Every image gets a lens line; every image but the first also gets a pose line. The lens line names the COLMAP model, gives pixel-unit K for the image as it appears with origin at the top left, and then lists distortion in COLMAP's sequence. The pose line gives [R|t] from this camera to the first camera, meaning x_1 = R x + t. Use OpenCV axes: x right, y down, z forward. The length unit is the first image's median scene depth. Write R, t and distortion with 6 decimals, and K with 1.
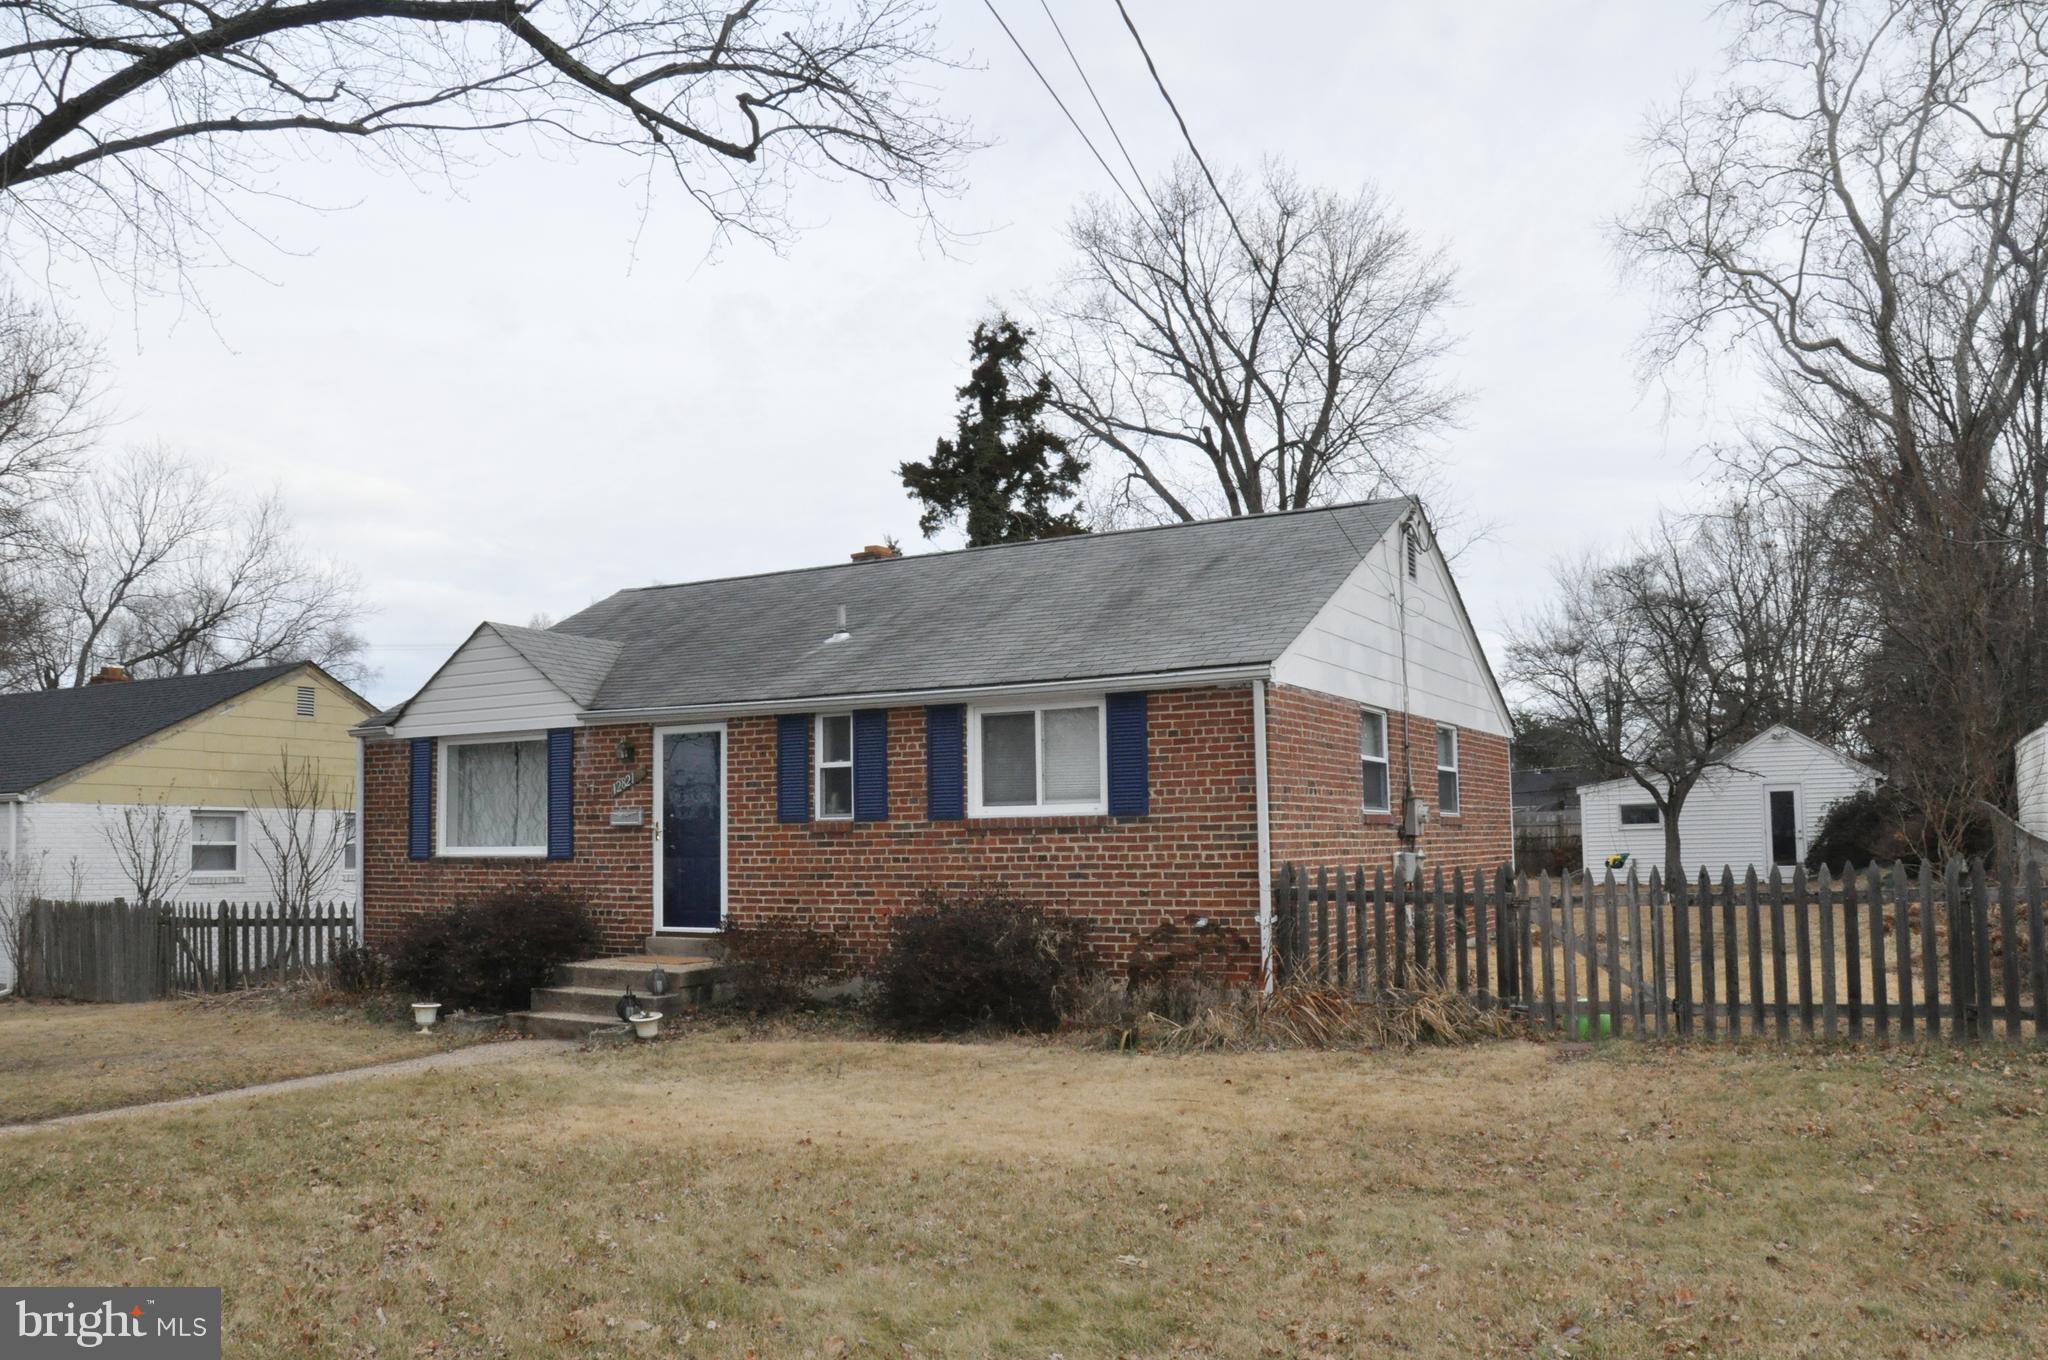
lens RADIAL K [[1612.5, 0, 1020.5], [0, 1612.5, 673.1], [0, 0, 1]] dist [-0.158648, 0.116703]
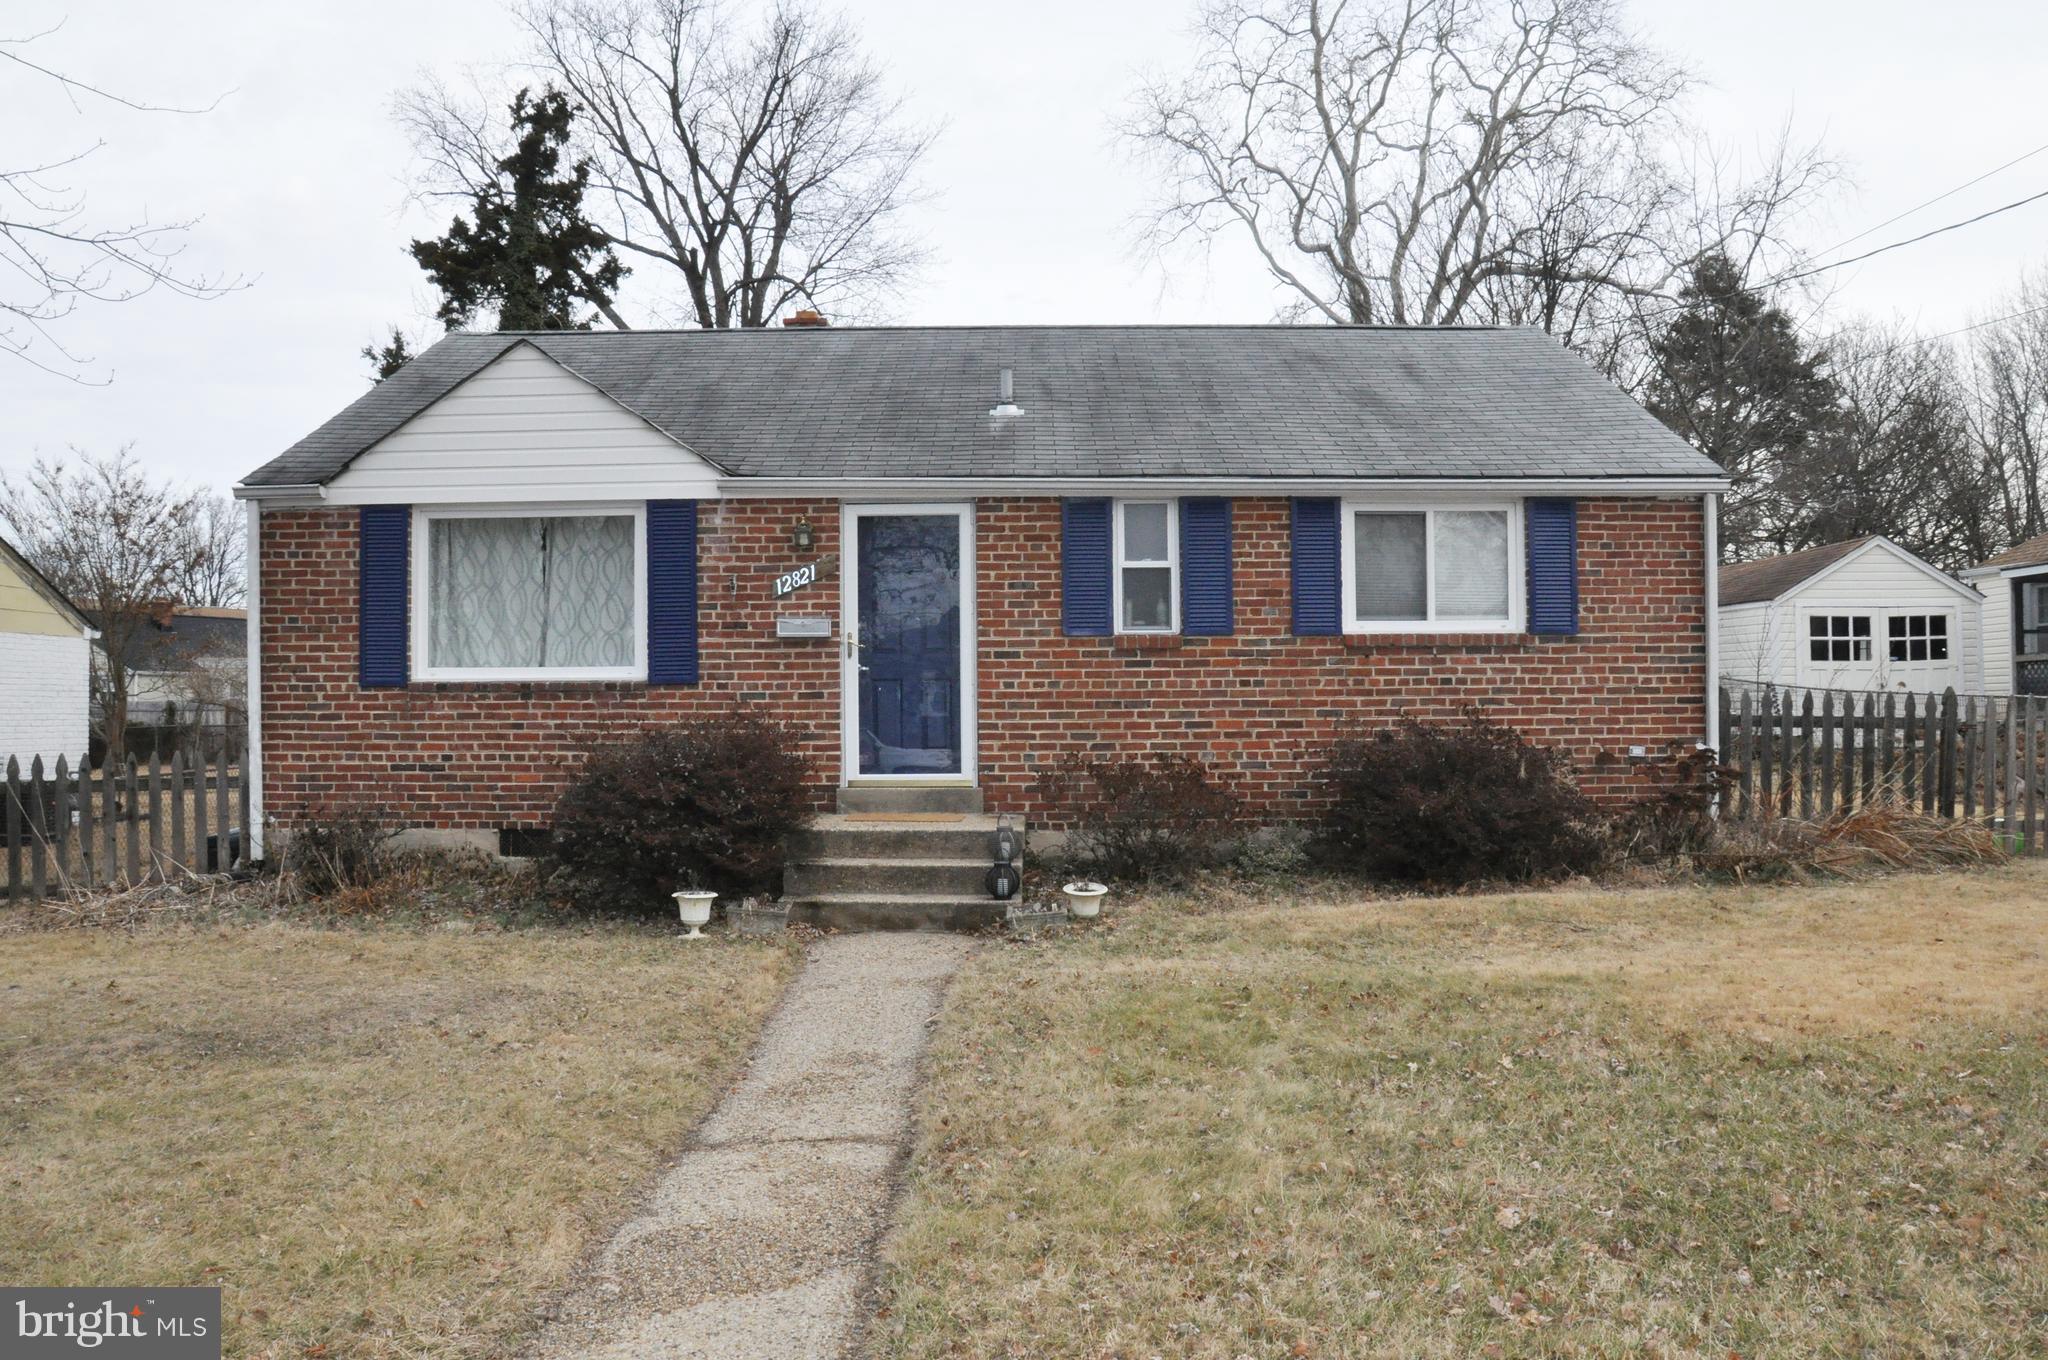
lens RADIAL K [[1612.5, 0, 1025.2], [0, 1612.5, 667.8], [0, 0, 1]] dist [-0.158648, 0.116703]
pose [[0.868835, 0.020124, 0.494692, -0.572011], [-0.058886, 0.996281, 0.062894, 0.062756], [-0.491587, -0.083775, 0.866789, 0.342998]]
